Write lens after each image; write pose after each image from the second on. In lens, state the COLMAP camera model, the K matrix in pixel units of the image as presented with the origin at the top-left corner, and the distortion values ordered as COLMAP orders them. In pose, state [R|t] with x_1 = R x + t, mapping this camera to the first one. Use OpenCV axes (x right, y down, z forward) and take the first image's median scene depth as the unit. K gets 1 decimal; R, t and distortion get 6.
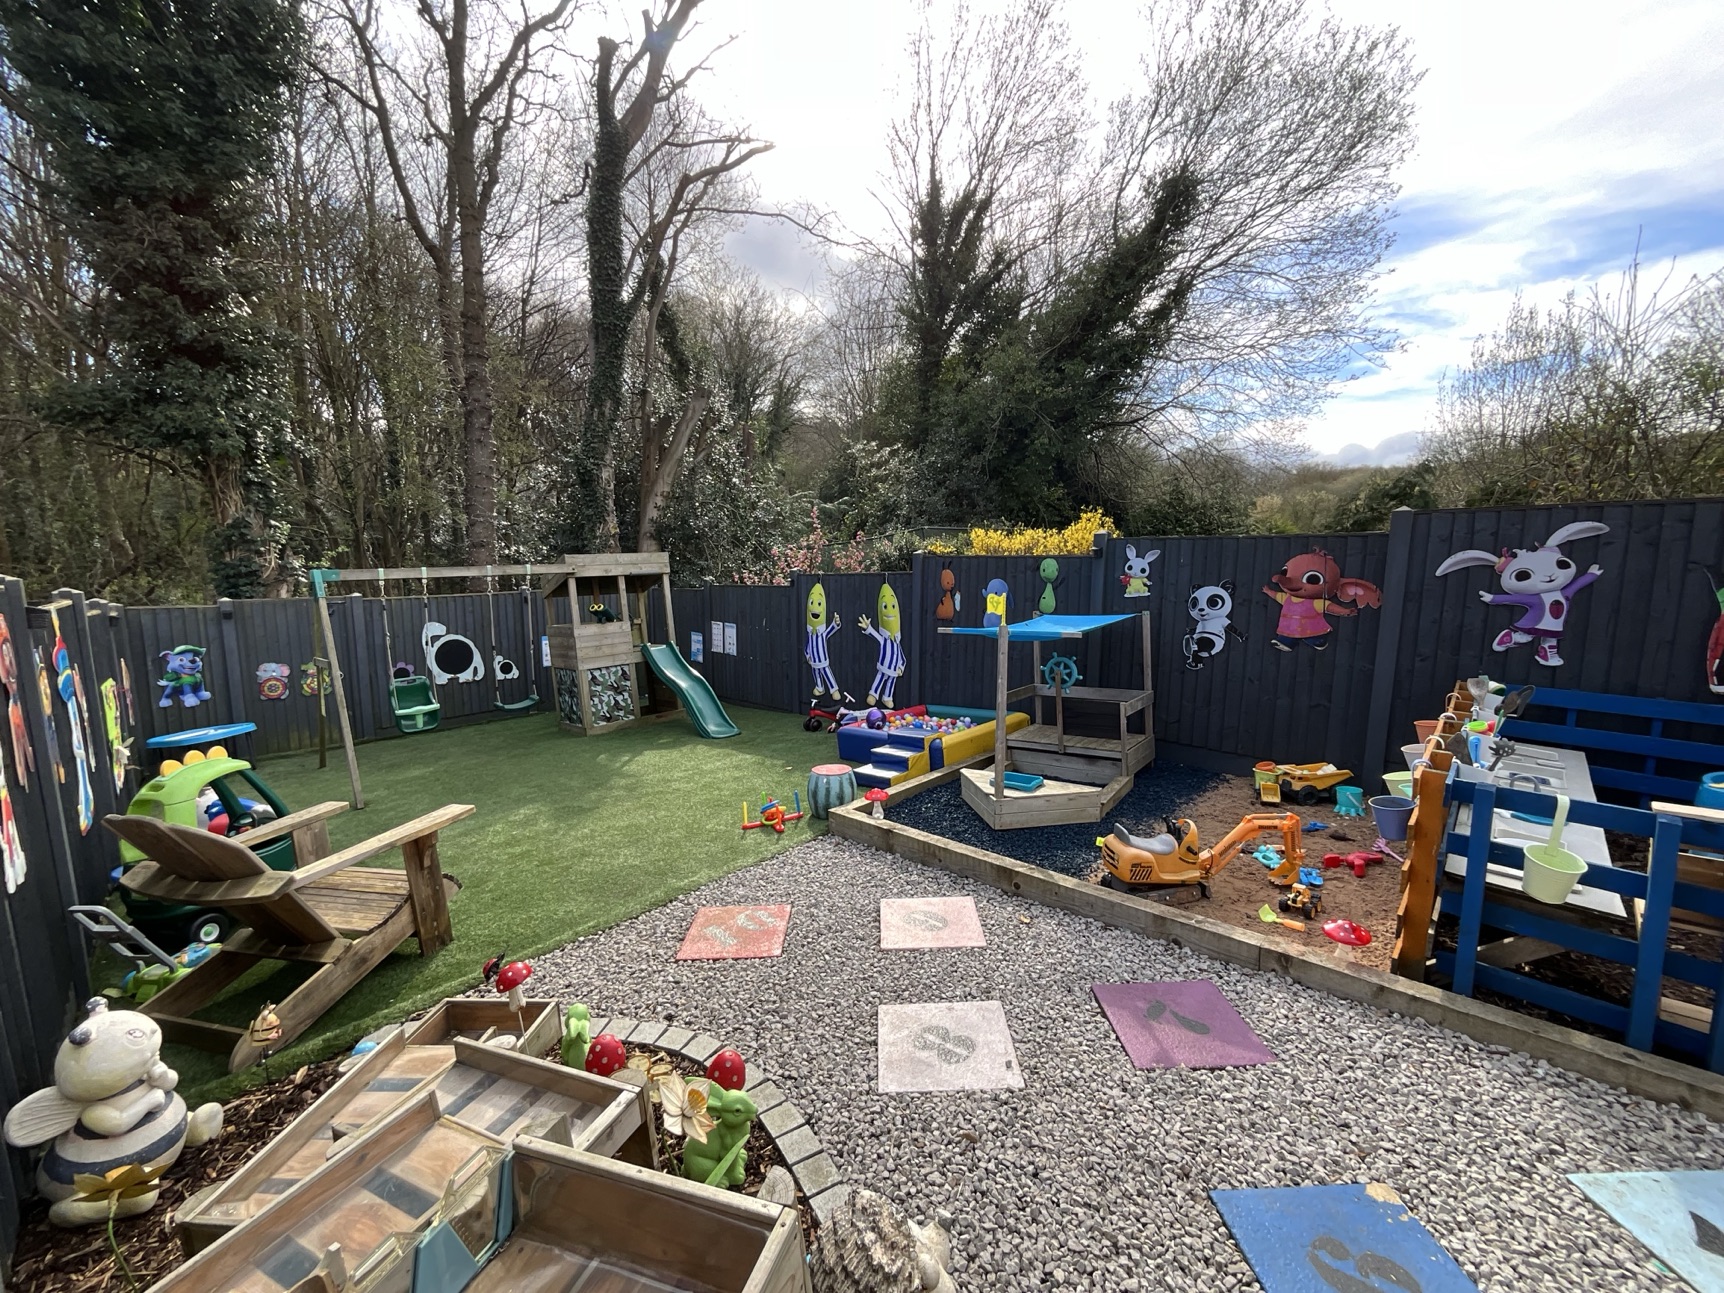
lens RADIAL K [[692.7, 0, 862.0], [0, 692.7, 646.5], [0, 0, 1]] dist [0.000289, 0.000002]
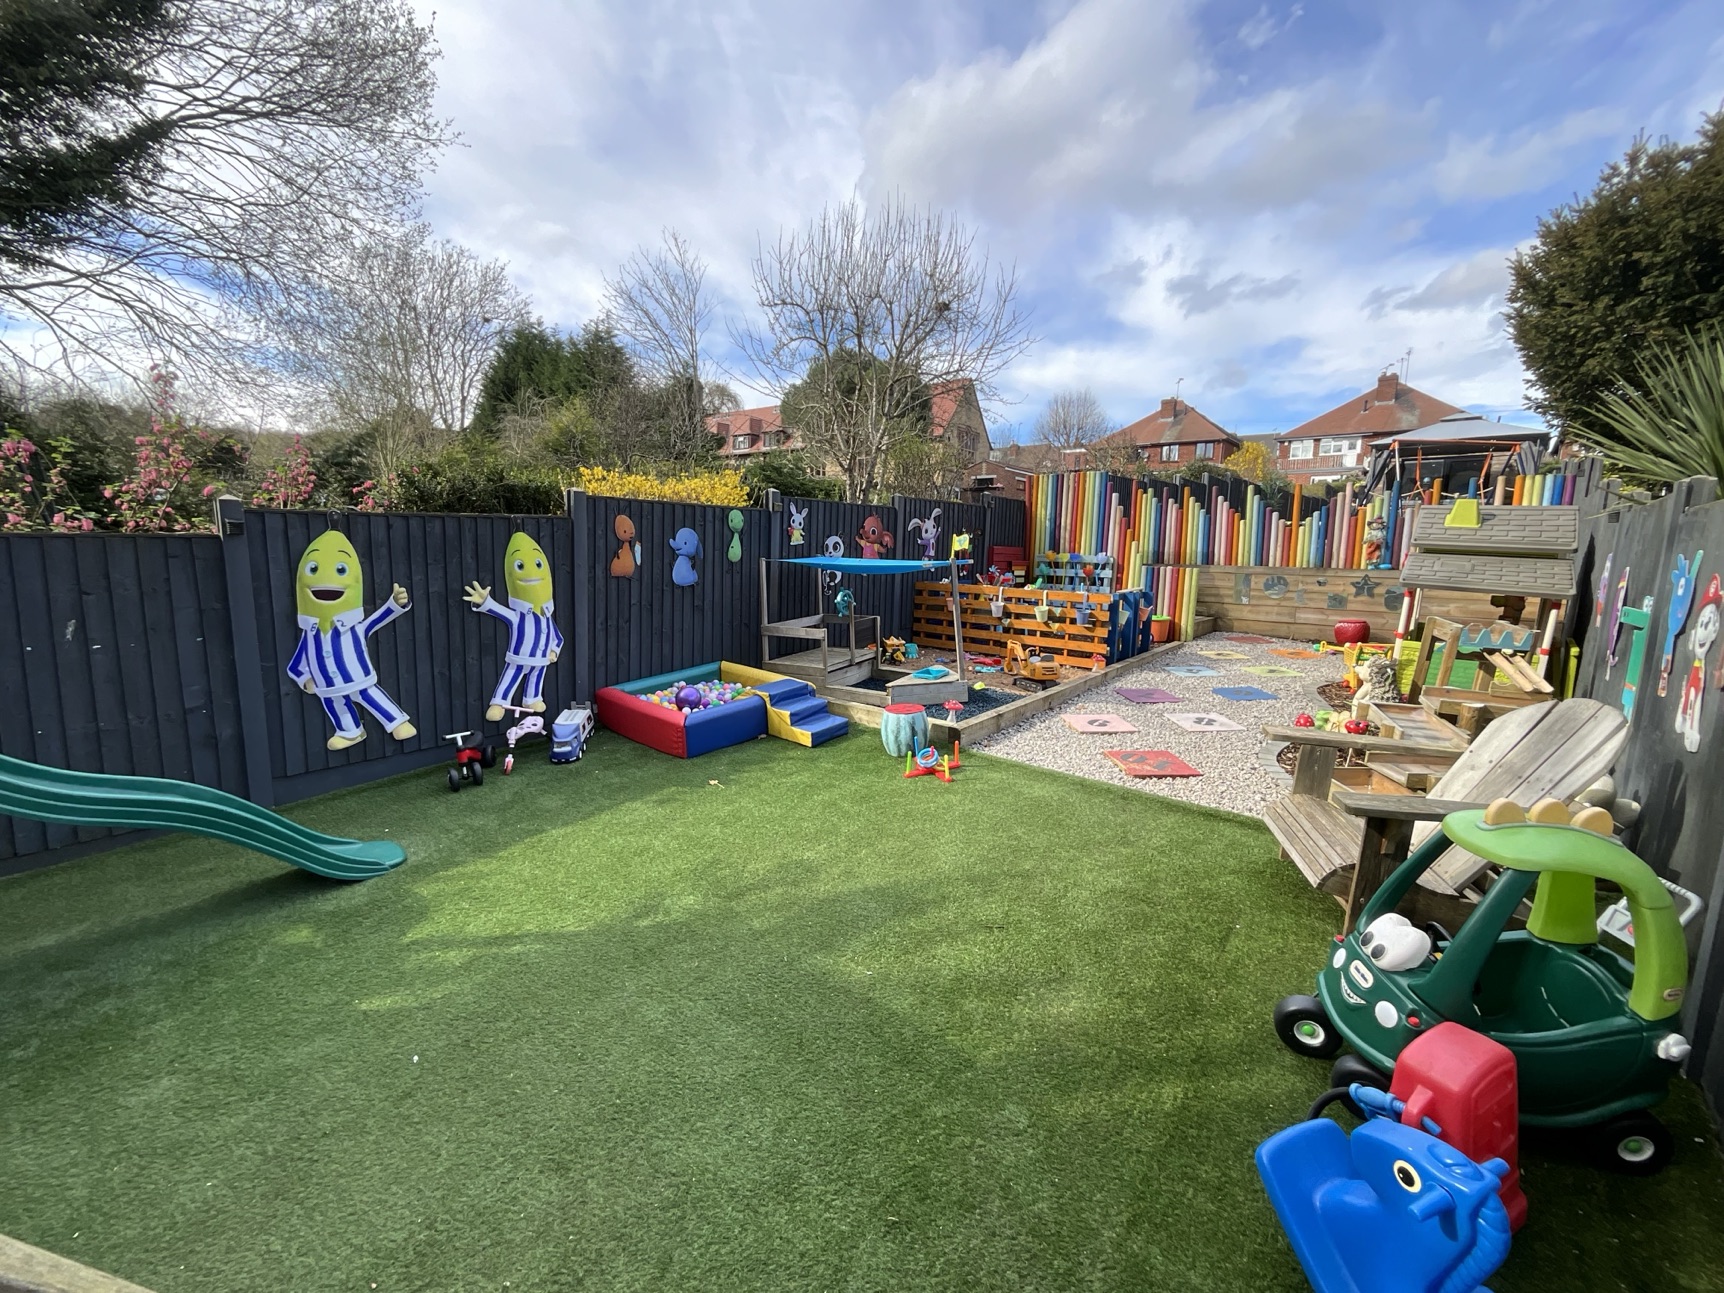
lens RADIAL K [[692.7, 0, 862.0], [0, 692.7, 646.5], [0, 0, 1]] dist [0.000289, 0.000002]
pose [[-0.060927, -0.134942, 0.988978, -0.658623], [0.110195, 0.983853, 0.141032, -0.038687], [-0.992041, 0.117573, -0.045074, 0.697563]]
